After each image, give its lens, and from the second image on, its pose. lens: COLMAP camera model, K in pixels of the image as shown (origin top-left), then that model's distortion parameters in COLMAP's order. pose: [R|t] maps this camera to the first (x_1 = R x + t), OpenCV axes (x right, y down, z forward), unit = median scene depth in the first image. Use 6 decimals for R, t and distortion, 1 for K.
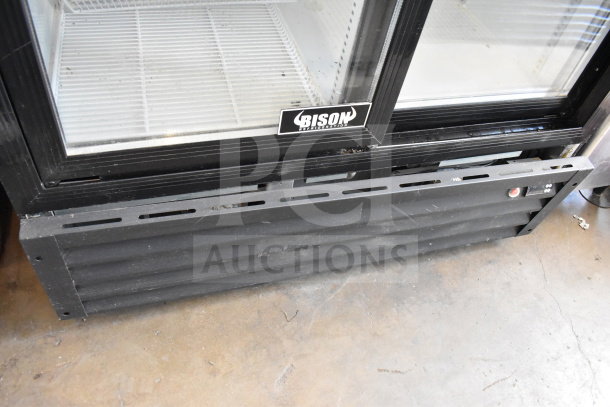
lens RADIAL K [[476.4, 0, 303.1], [0, 476.4, 204.9], [0, 0, 1]] dist [-0.098653, 0.020558]
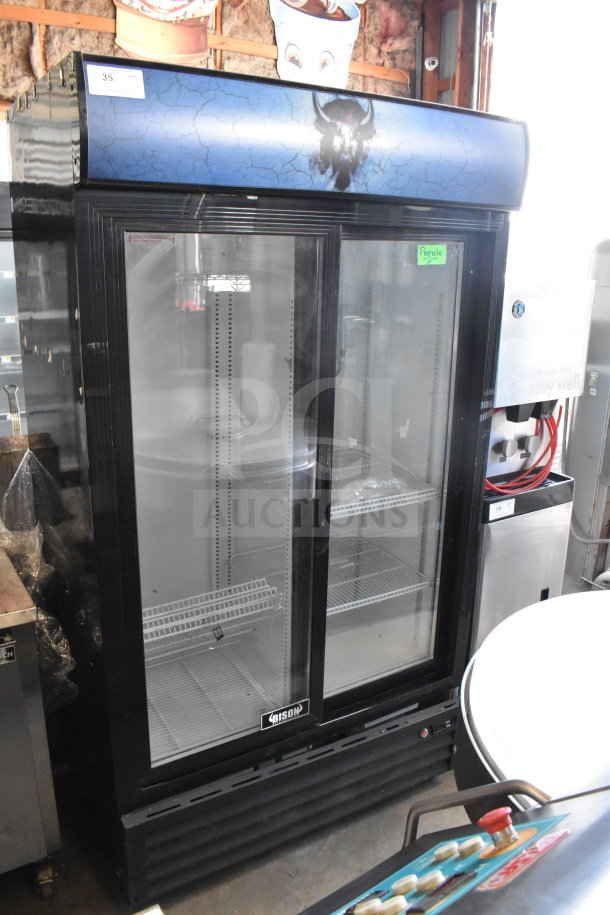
lens RADIAL K [[714.6, 0, 304.6], [0, 714.6, 458.8], [0, 0, 1]] dist [-0.098653, 0.020558]
pose [[0.962226, -0.188301, 0.196631, -0.213326], [0.263706, 0.824169, -0.501204, 0.350378], [-0.067680, 0.534124, 0.842693, -1.631266]]
